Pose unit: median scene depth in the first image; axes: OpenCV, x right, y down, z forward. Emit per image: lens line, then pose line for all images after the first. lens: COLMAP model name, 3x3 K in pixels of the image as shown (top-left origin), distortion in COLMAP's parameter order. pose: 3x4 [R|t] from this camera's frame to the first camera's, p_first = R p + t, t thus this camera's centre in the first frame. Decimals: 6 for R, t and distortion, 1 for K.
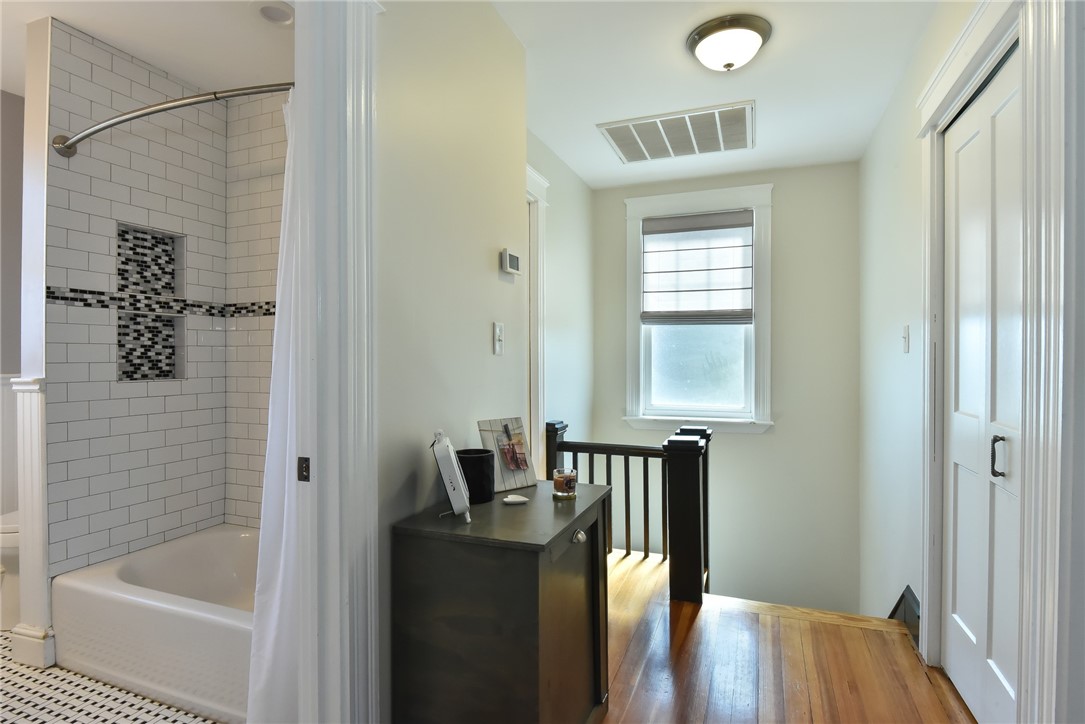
lens RADIAL K [[542.1, 0, 542.5], [0, 542.1, 362.0], [0, 0, 1]] dist [0.003735, -0.013767]
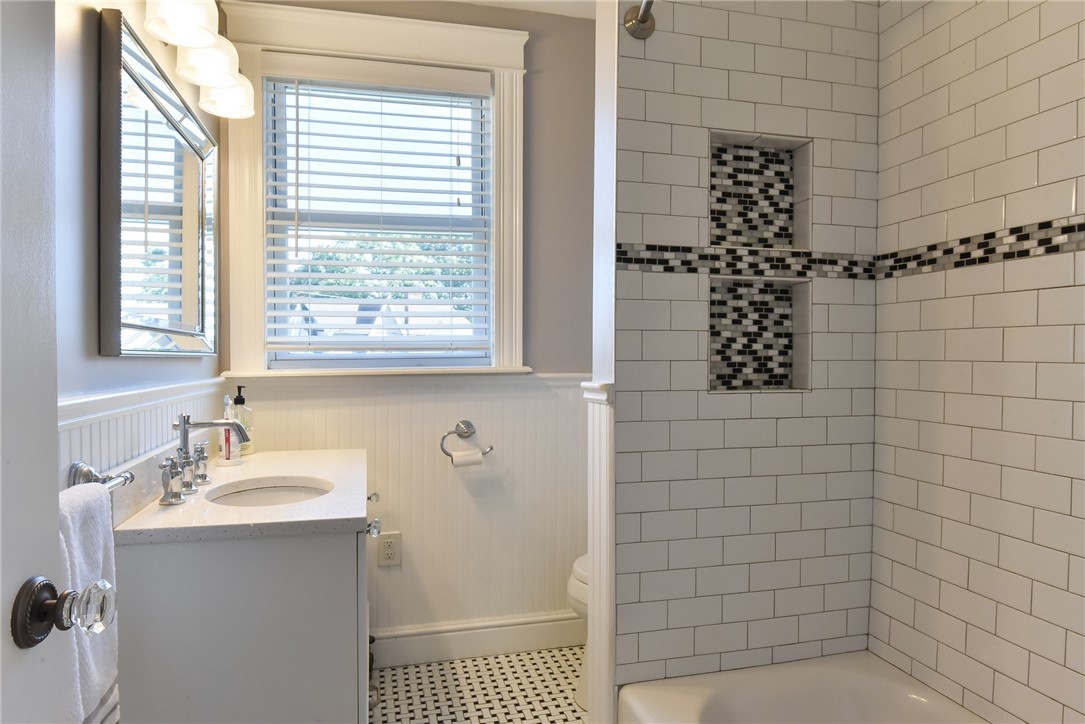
lens RADIAL K [[615.3, 0, 542.5], [0, 615.3, 362.0], [0, 0, 1]] dist [0.001006, -0.000343]
pose [[0.559387, 0.010017, -0.828846, -0.285197], [-0.008148, 0.999945, 0.006586, -0.000546], [0.828867, 0.003069, 0.559437, 0.413230]]
